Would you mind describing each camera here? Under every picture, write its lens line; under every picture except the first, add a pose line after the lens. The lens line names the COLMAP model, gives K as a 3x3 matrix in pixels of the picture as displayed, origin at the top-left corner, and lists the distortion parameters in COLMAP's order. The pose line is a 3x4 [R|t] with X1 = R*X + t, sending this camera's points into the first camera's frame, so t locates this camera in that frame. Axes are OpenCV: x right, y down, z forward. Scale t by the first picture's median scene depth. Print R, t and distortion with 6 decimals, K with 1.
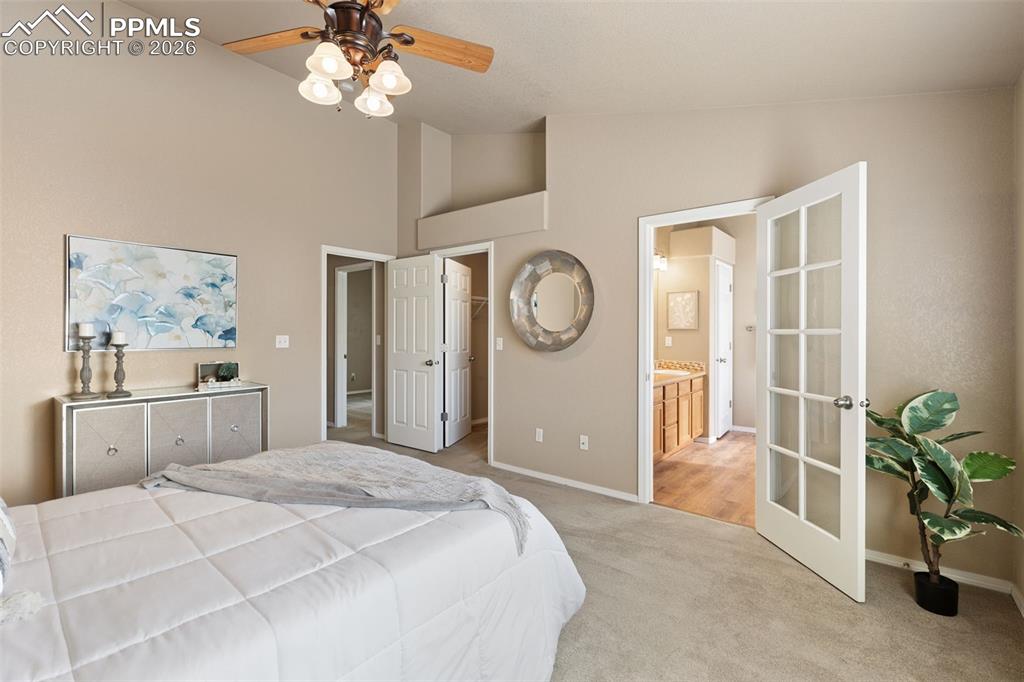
lens RADIAL K [[460.0, 0, 512.0], [0, 460.0, 341.0], [0, 0, 1]] dist [0.002624, 0.000030]
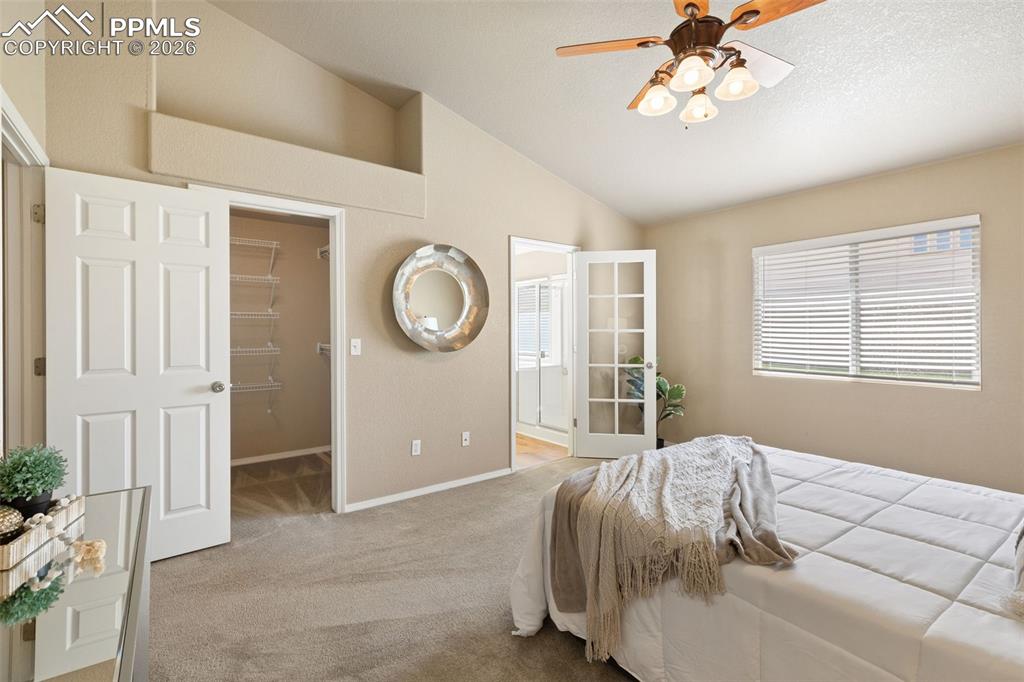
lens RADIAL K [[465.5, 0, 509.4], [0, 465.5, 340.3], [0, 0, 1]] dist [0.000770, 0.000260]
pose [[0.222786, -0.017125, 0.974717, -0.905397], [0.019977, 0.999716, 0.012998, -0.011376], [-0.974663, 0.016576, 0.223064, 0.730571]]
